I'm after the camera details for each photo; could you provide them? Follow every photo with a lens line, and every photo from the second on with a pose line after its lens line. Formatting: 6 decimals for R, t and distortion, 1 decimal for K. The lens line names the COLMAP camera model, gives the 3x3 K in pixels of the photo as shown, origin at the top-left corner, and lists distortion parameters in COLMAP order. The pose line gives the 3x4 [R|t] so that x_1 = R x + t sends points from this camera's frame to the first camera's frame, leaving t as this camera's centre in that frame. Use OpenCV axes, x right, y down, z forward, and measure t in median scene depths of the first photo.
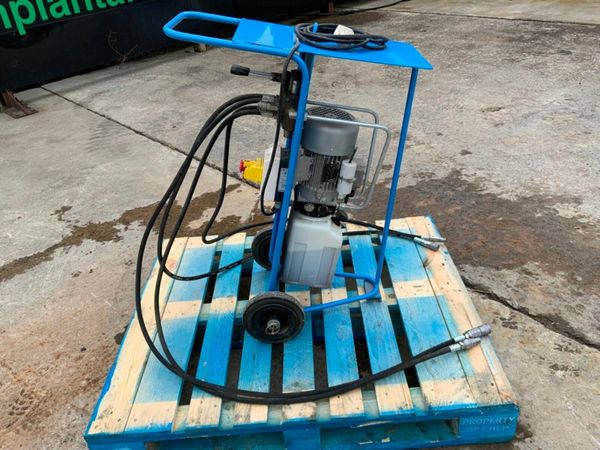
lens RADIAL K [[498.7, 0, 301.8], [0, 498.7, 228.2], [0, 0, 1]] dist [0.063281, -0.121329]
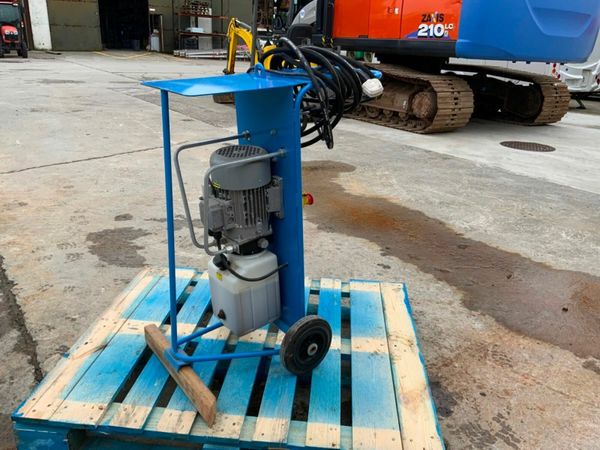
lens RADIAL K [[498.7, 0, 296.9], [0, 498.7, 225.2], [0, 0, 1]] dist [0.063281, -0.121329]
pose [[-0.991916, 0.015352, 0.125963, -0.207551], [0.108875, 0.612856, 0.782658, -0.705528], [-0.065181, 0.790046, -0.609573, 1.311684]]
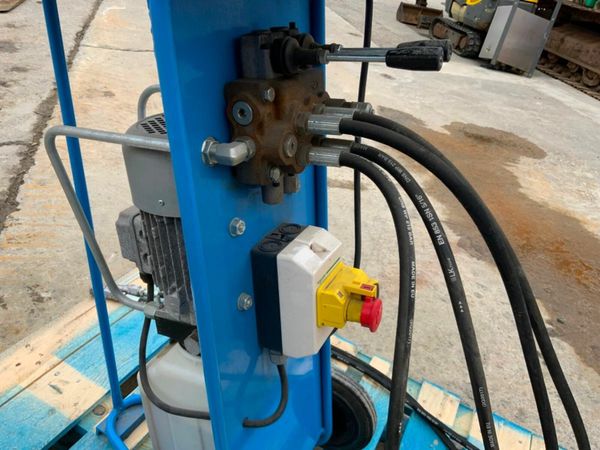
lens RADIAL K [[498.7, 0, 299.5], [0, 498.7, 227.3], [0, 0, 1]] dist [0.063281, -0.121329]
pose [[-0.878119, -0.312490, 0.362295, -0.146862], [0.154578, 0.531327, 0.832945, -0.378804], [-0.452784, 0.787427, -0.418264, 0.886866]]
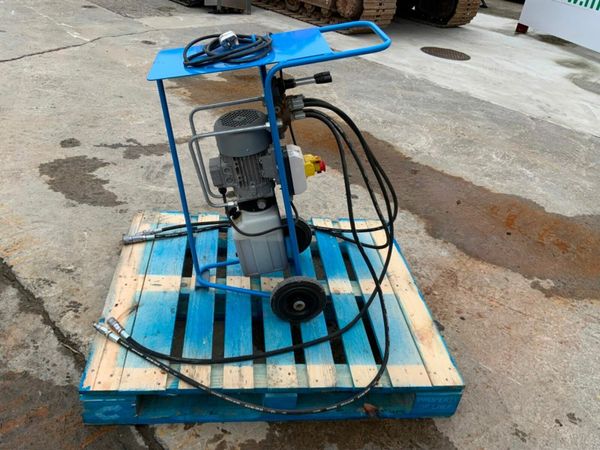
lens RADIAL K [[498.7, 0, 298.2], [0, 498.7, 229.9], [0, 0, 1]] dist [0.063281, -0.121329]
pose [[-0.995831, 0.028728, -0.086580, 0.024051], [-0.067033, 0.413287, 0.908130, -0.817411], [0.061872, 0.910148, -0.409638, 1.226358]]
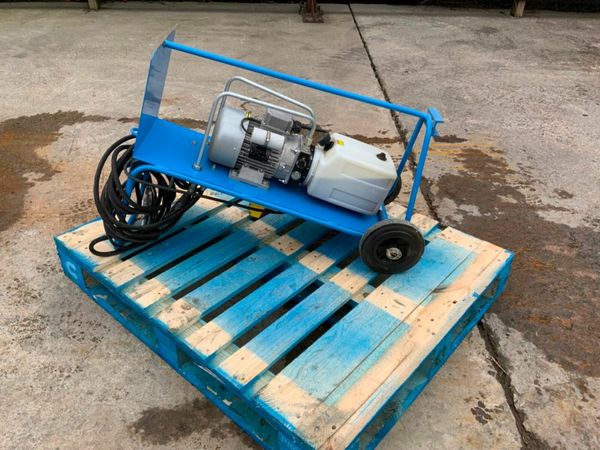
lens RADIAL K [[498.7, 0, 298.7], [0, 498.7, 230.0], [0, 0, 1]] dist [0.063281, -0.121329]
pose [[0.734276, 0.476274, -0.483737, 0.412830], [-0.439057, 0.876666, 0.196685, -0.070965], [0.517752, 0.067967, 0.852827, 0.189414]]
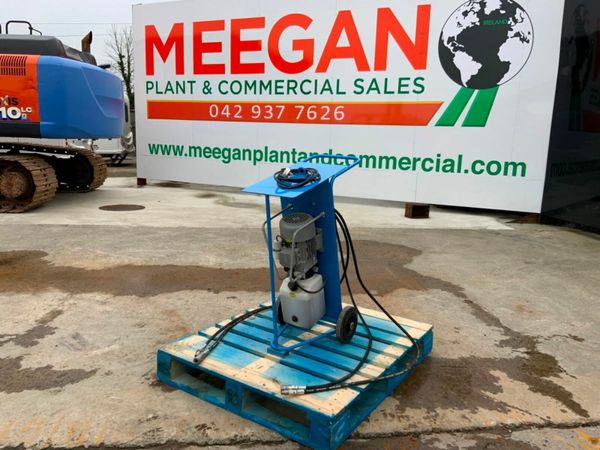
lens RADIAL K [[498.7, 0, 300.6], [0, 498.7, 223.3], [0, 0, 1]] dist [0.063281, -0.121329]
pose [[-0.568965, 0.223308, -0.791462, 1.023447], [-0.422362, 0.746441, 0.514233, -0.800239], [0.705612, 0.626864, -0.330382, 1.161319]]
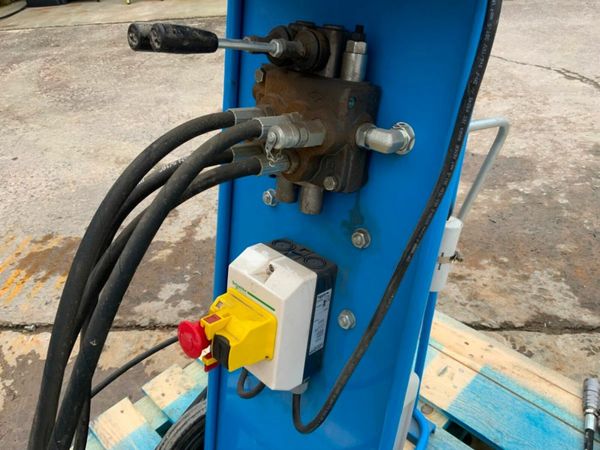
lens RADIAL K [[498.7, 0, 301.7], [0, 498.7, 227.2], [0, 0, 1]] dist [0.063281, -0.121329]
pose [[0.719366, -0.340748, 0.605313, -0.191368], [0.363760, 0.927170, 0.089632, -0.153948], [-0.591770, 0.155711, 0.790925, 0.534735]]
